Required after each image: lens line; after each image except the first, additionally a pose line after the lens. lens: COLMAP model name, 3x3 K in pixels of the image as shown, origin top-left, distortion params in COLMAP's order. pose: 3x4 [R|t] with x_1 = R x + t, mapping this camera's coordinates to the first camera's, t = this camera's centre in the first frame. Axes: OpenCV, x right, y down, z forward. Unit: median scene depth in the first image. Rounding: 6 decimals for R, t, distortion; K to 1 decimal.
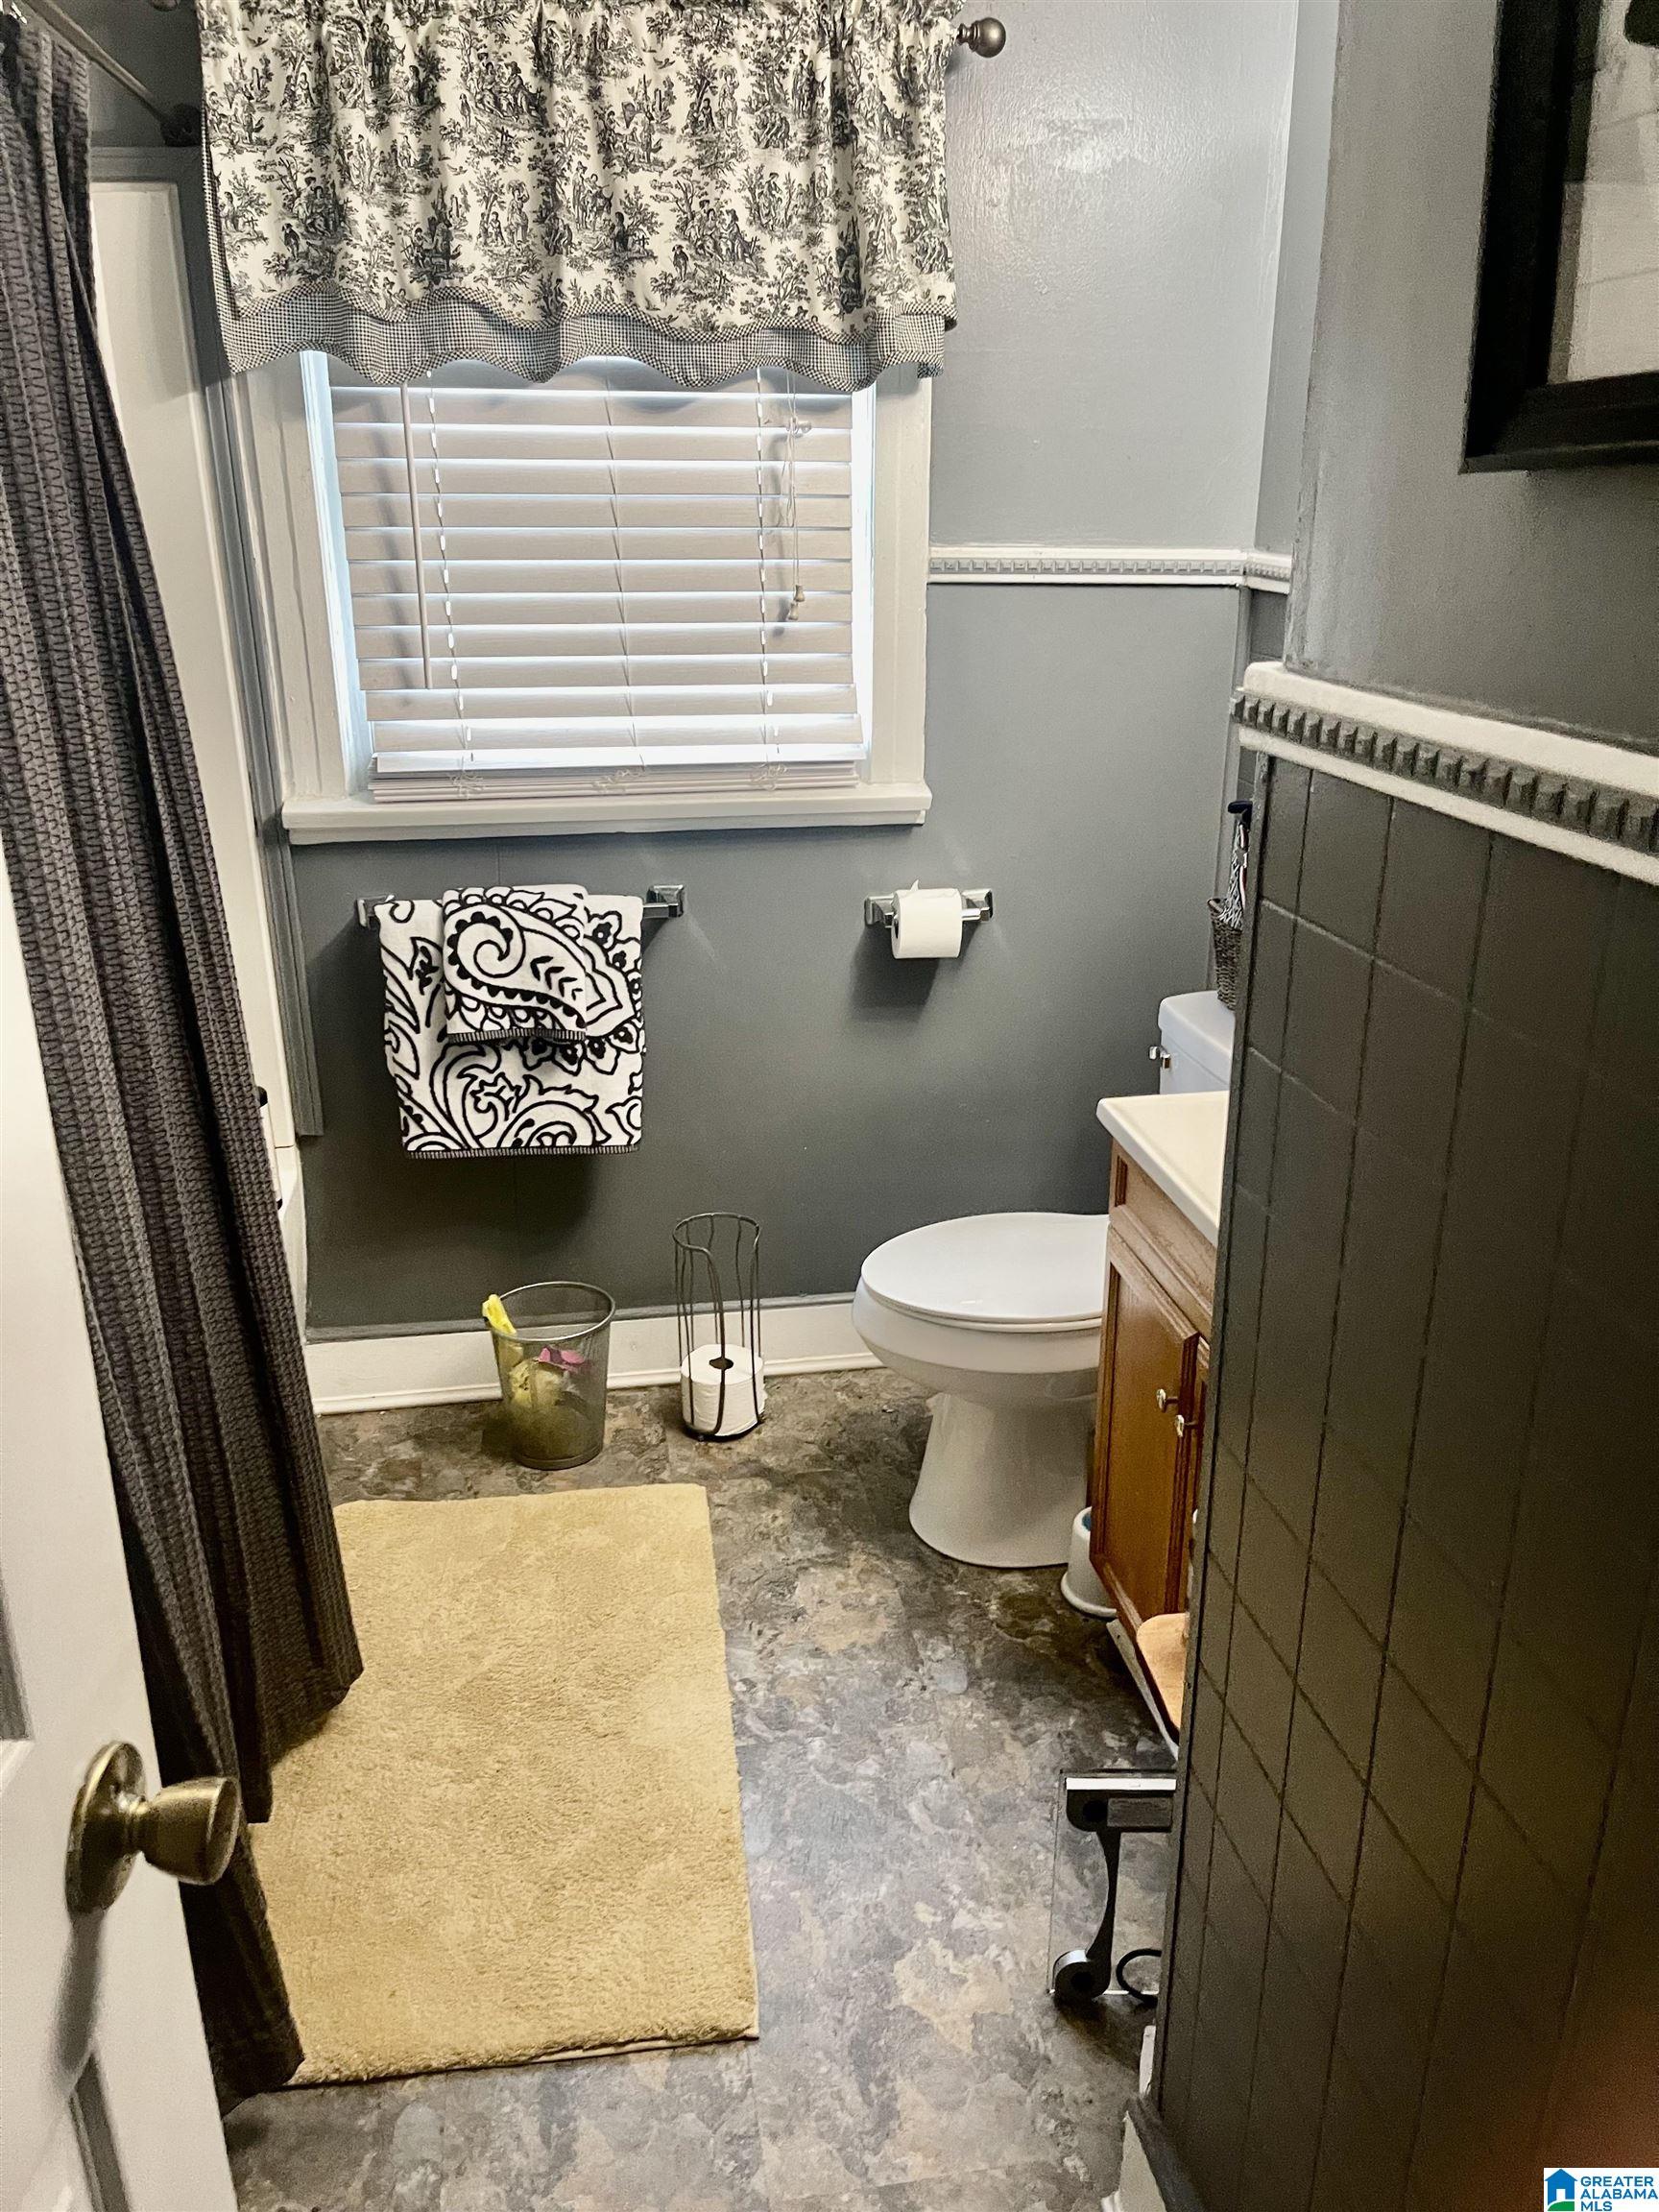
lens RADIAL K [[1687.6, 0, 833.4], [0, 1687.6, 1139.0], [0, 0, 1]] dist [0.088044, -0.152550]
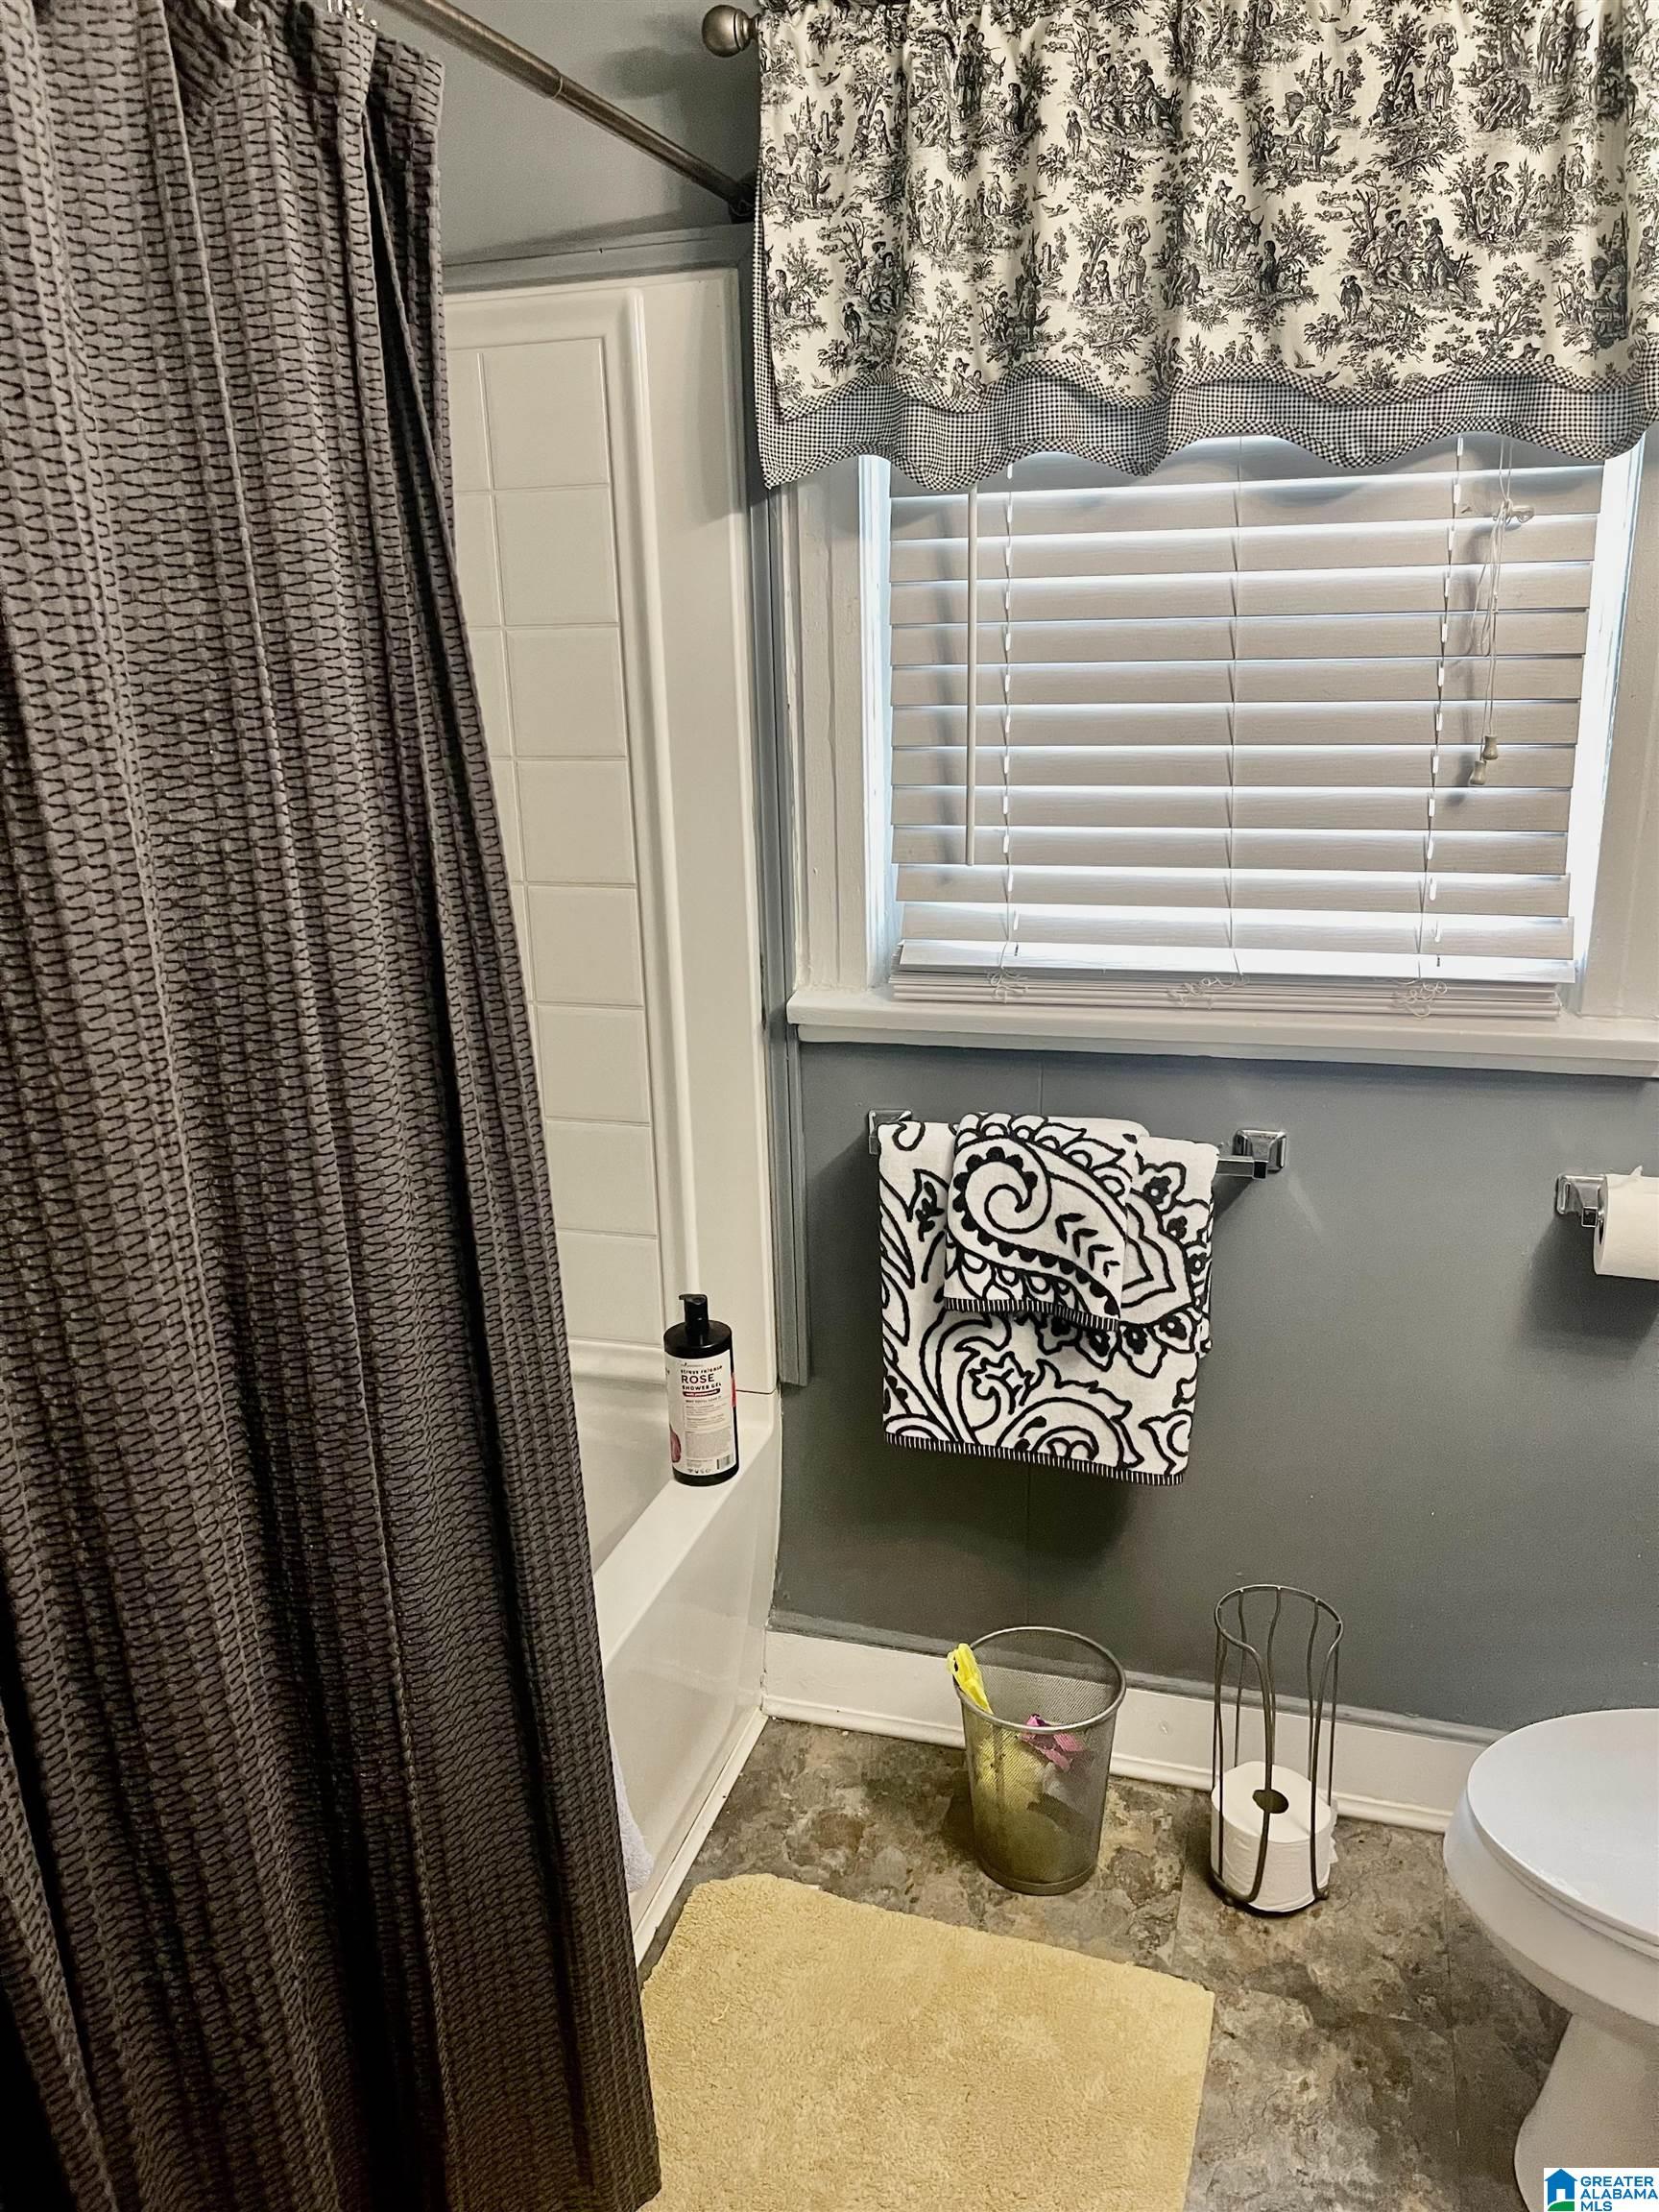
lens RADIAL K [[1656.6, 0, 832.0], [0, 1656.6, 1098.0], [0, 0, 1]] dist [0.076180, -0.116604]
pose [[0.894961, 0.097075, -0.435455, 0.053223], [-0.133524, 0.989583, -0.053817, -0.111786], [0.425695, 0.106308, 0.898600, 0.303211]]
